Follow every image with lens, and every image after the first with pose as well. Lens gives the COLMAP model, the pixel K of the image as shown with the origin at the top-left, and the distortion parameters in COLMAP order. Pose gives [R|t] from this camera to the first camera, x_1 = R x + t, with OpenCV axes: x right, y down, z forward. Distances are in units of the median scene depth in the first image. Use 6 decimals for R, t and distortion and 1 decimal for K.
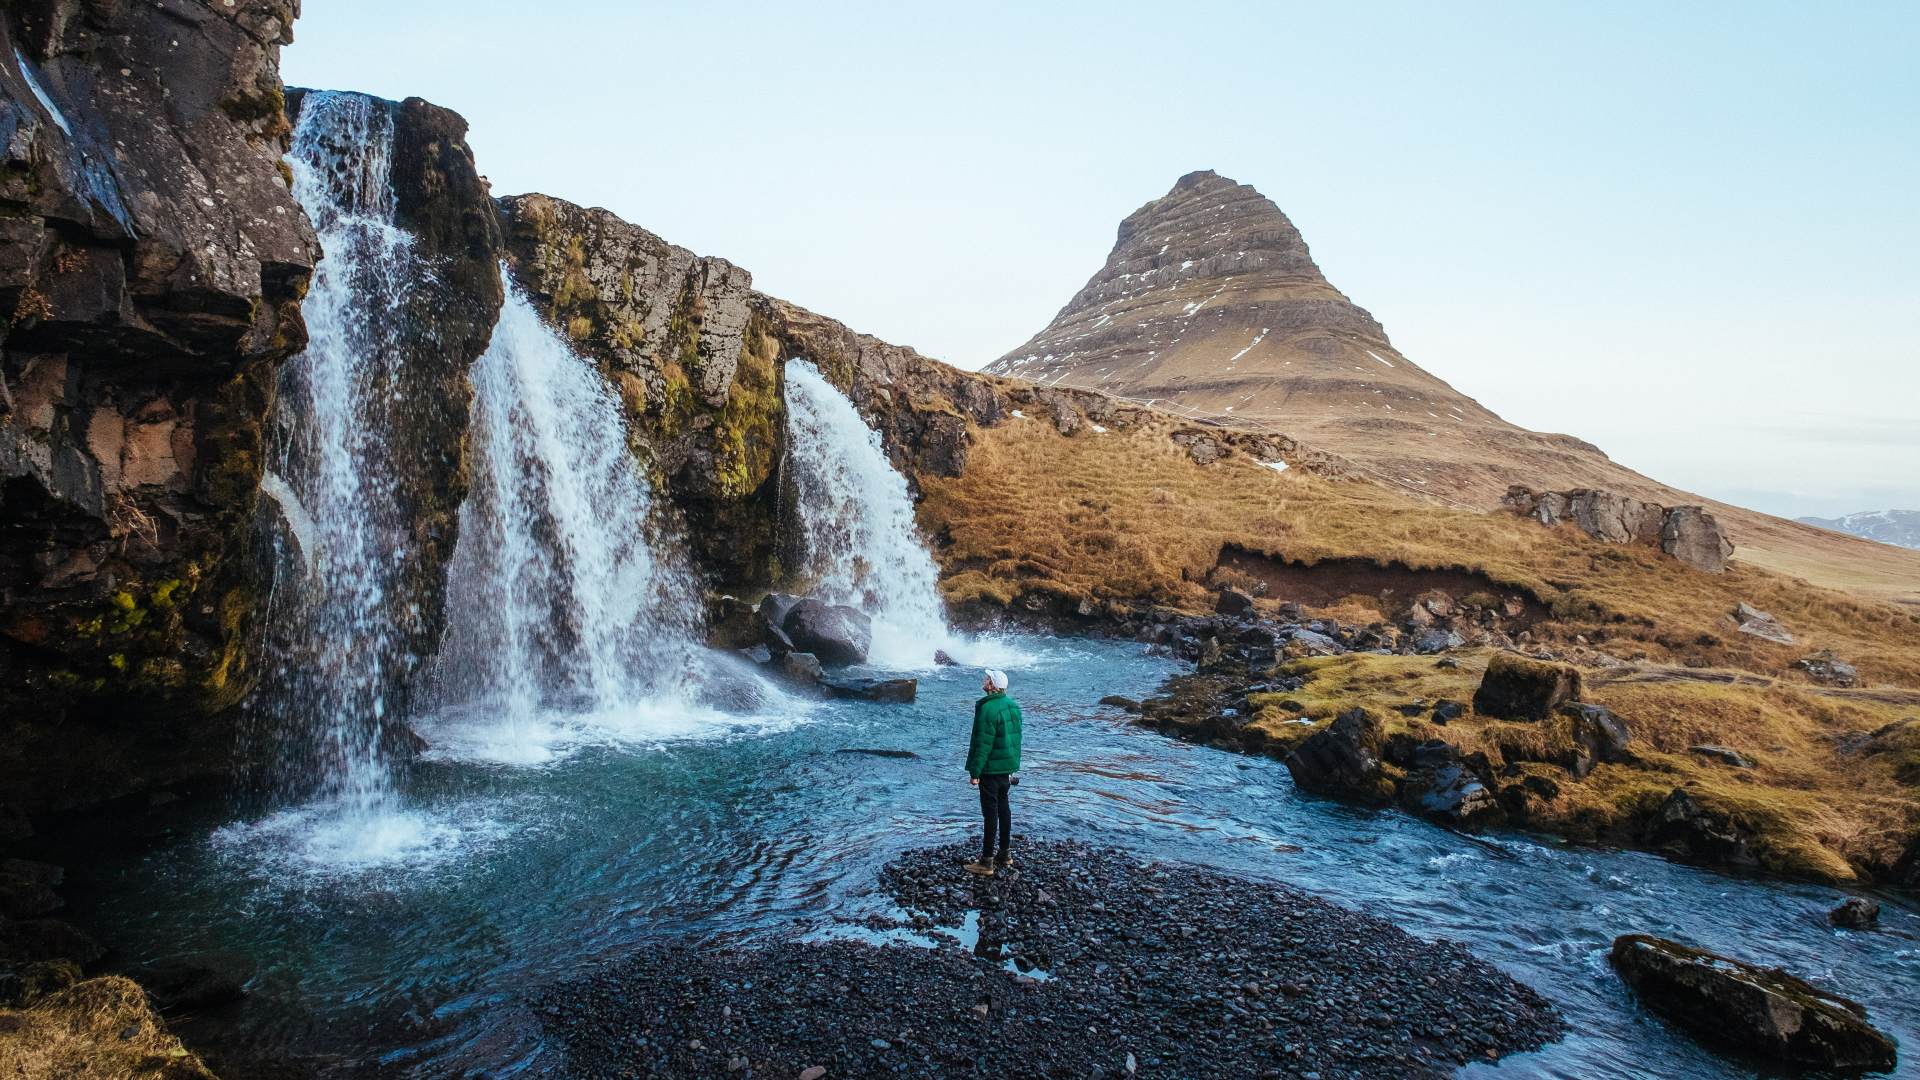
lens RADIAL K [[1272.0, 0, 996.0], [0, 1272.0, 392.4], [0, 0, 1]] dist [-0.026649, 0.058175]
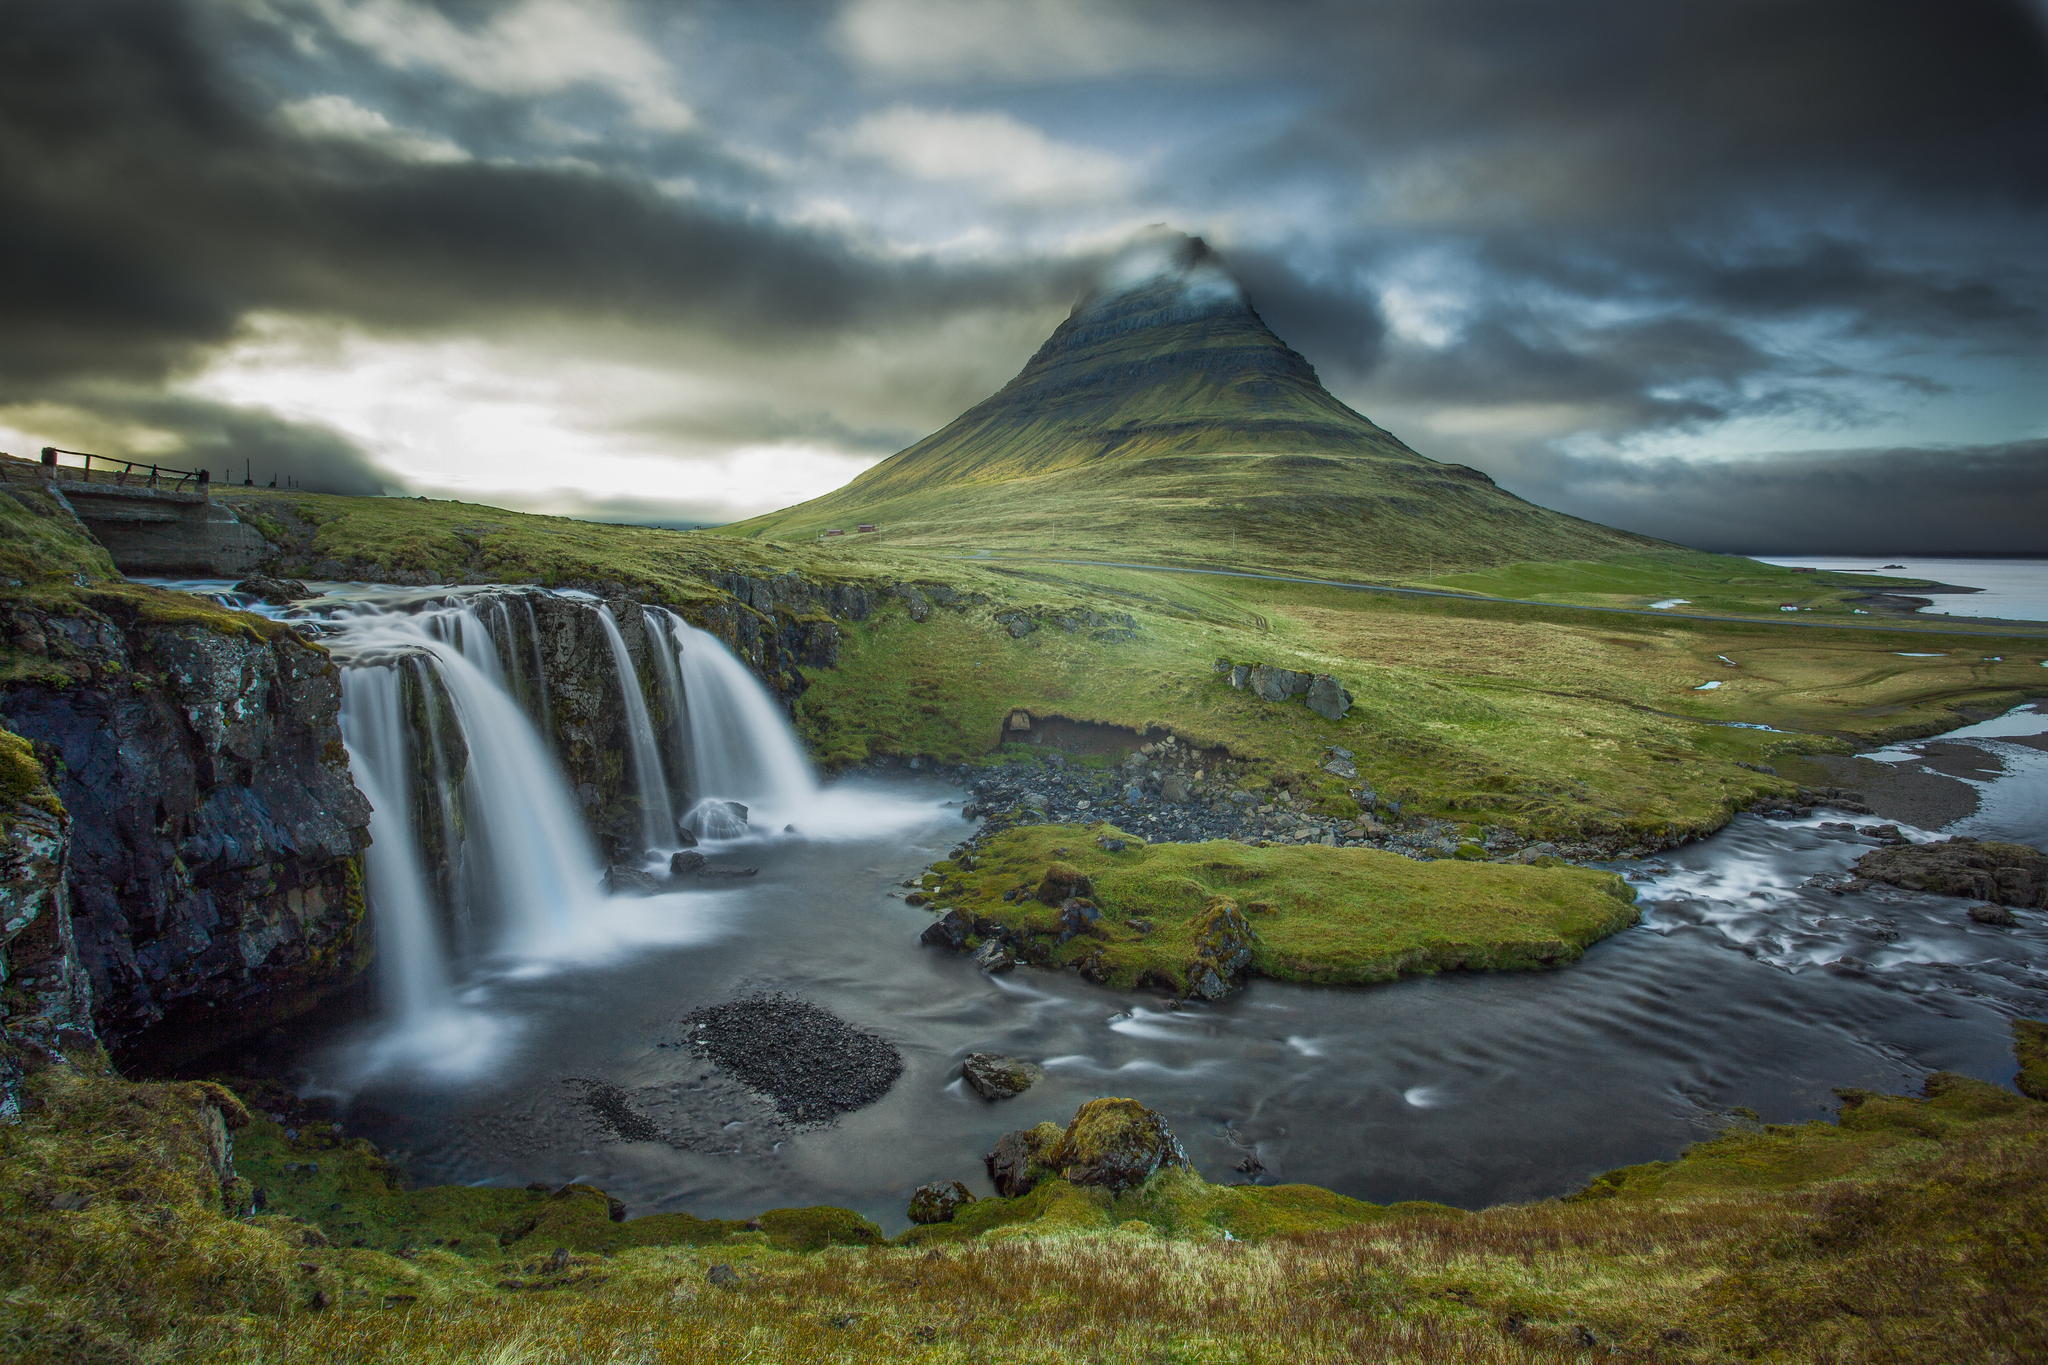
lens RADIAL K [[1116.2, 0, 1063.0], [0, 1116.2, 686.5], [0, 0, 1]] dist [-0.067084, 0.016805]
pose [[0.996977, -0.044922, 0.063392, 0.182207], [0.029411, 0.973394, 0.227241, -0.231876], [-0.071914, -0.224690, 0.971773, -0.286734]]
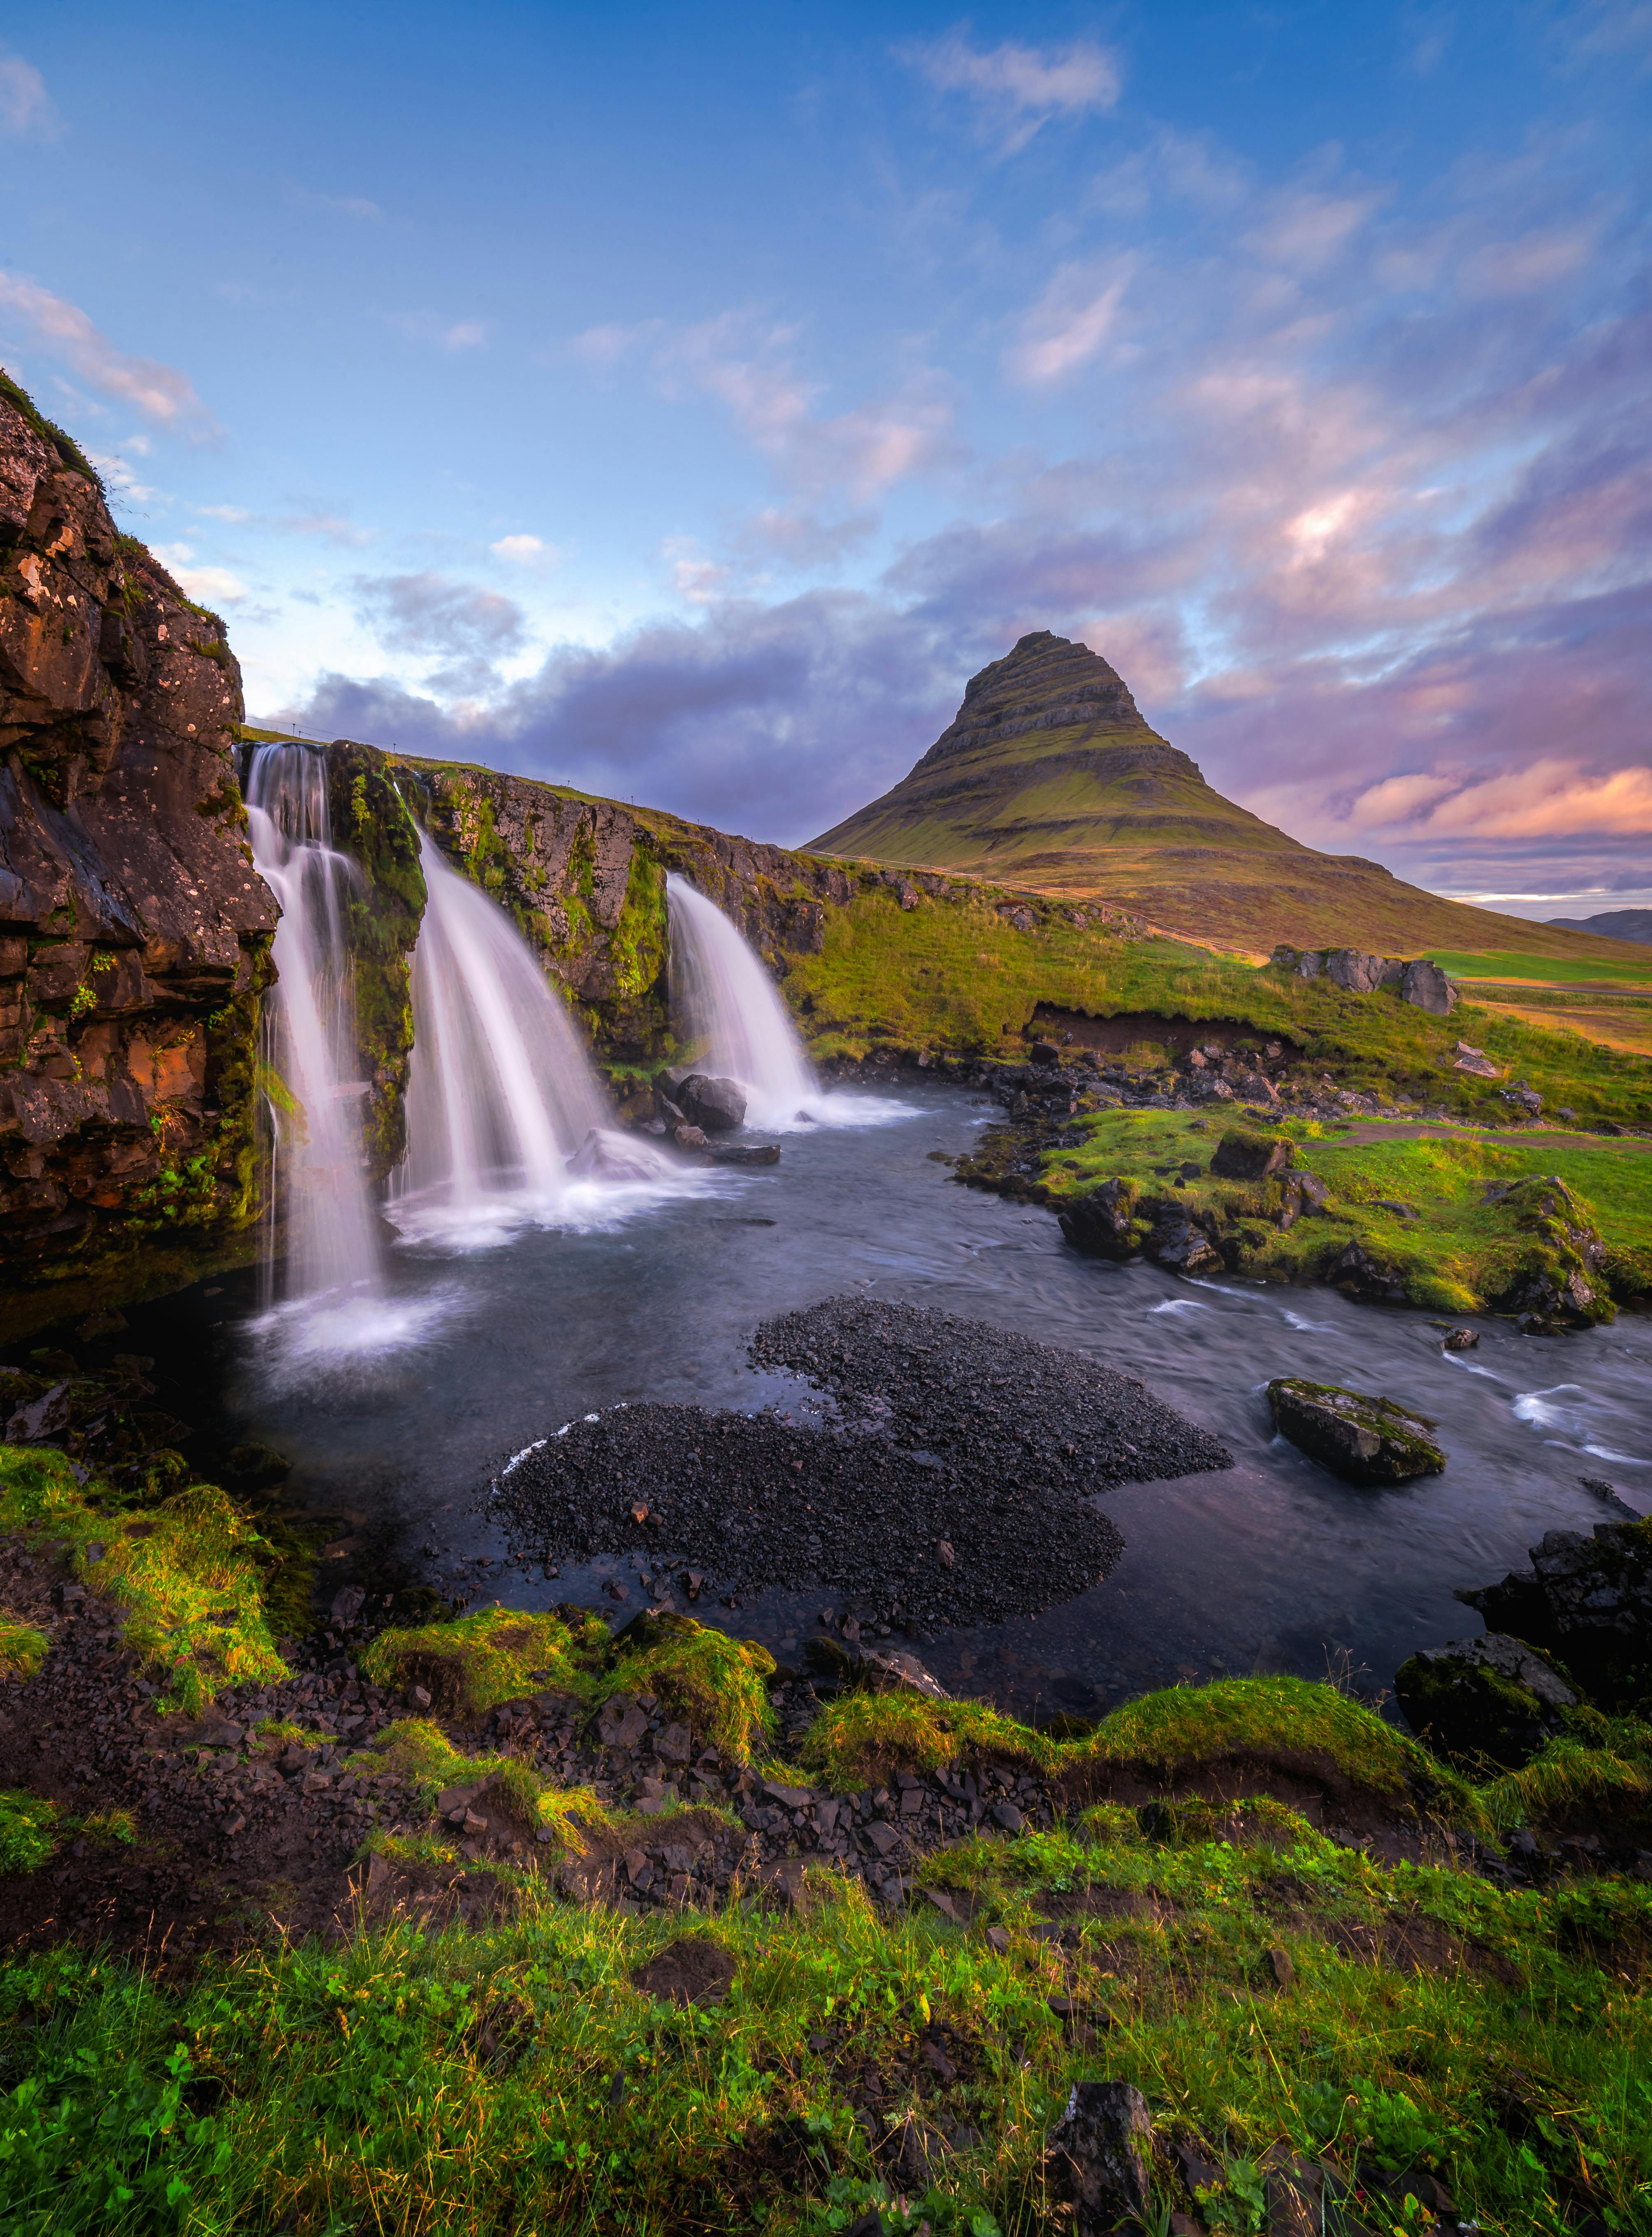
lens RADIAL K [[1080.1, 0, 846.1], [0, 1080.1, 992.5], [0, 0, 1]] dist [-0.006176, 0.001635]
pose [[0.999229, -0.032728, -0.021686, 0.022204], [0.035510, 0.988998, 0.143605, -0.054096], [0.016748, -0.144264, 0.989397, -0.031548]]
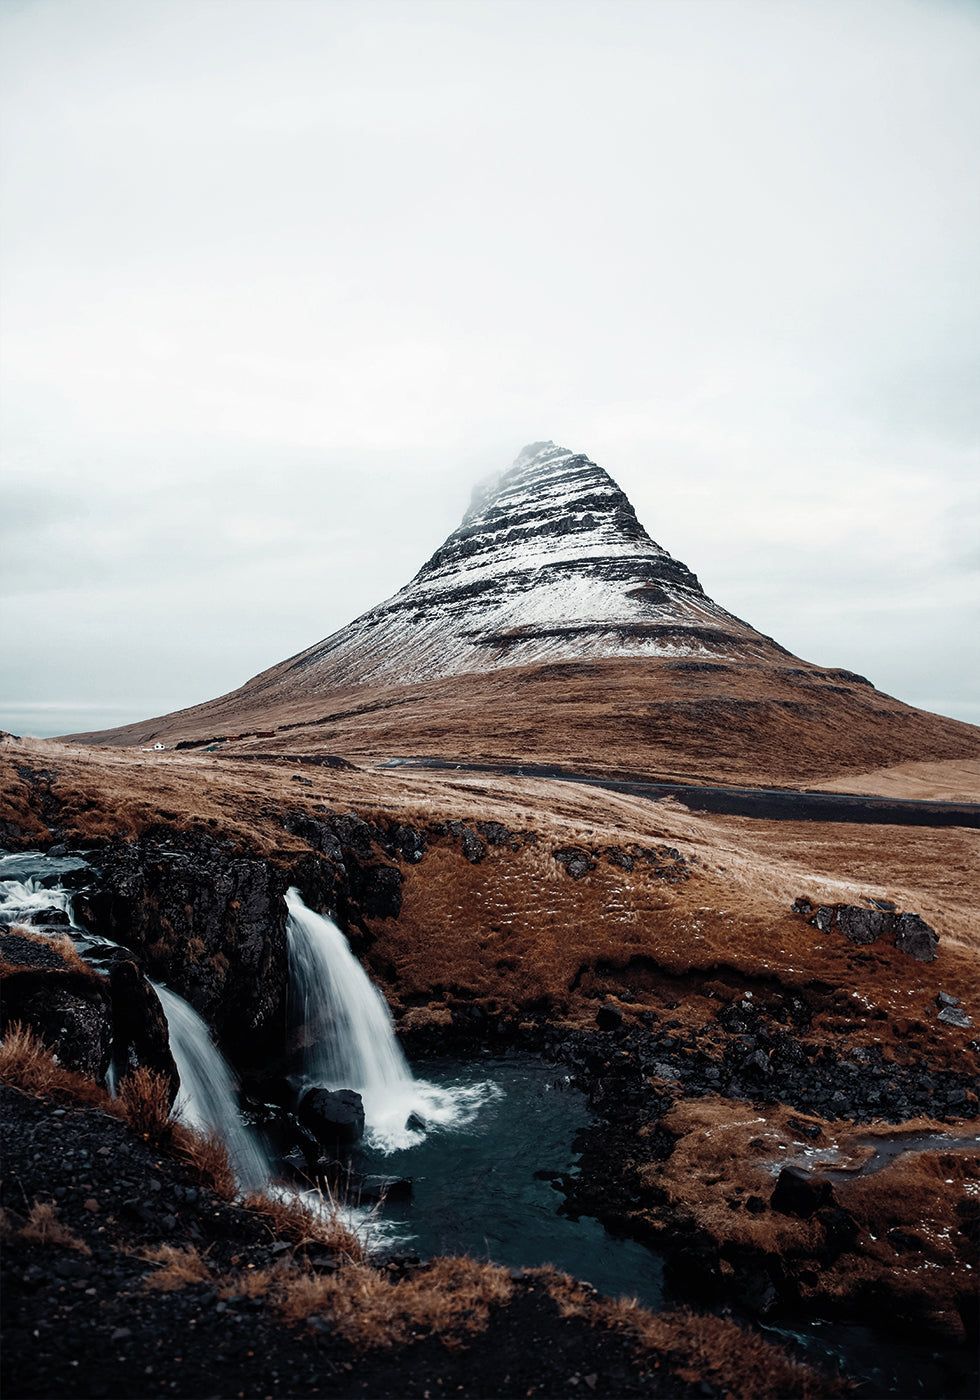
lens RADIAL K [[1125.8, 0, 579.7], [0, 1125.8, 615.2], [0, 0, 1]] dist [-0.081753, 0.039351]
pose [[0.981658, -0.016389, 0.189943, -0.070726], [0.018655, 0.999774, -0.010148, -0.282717], [-0.189734, 0.013505, 0.981743, -0.205475]]
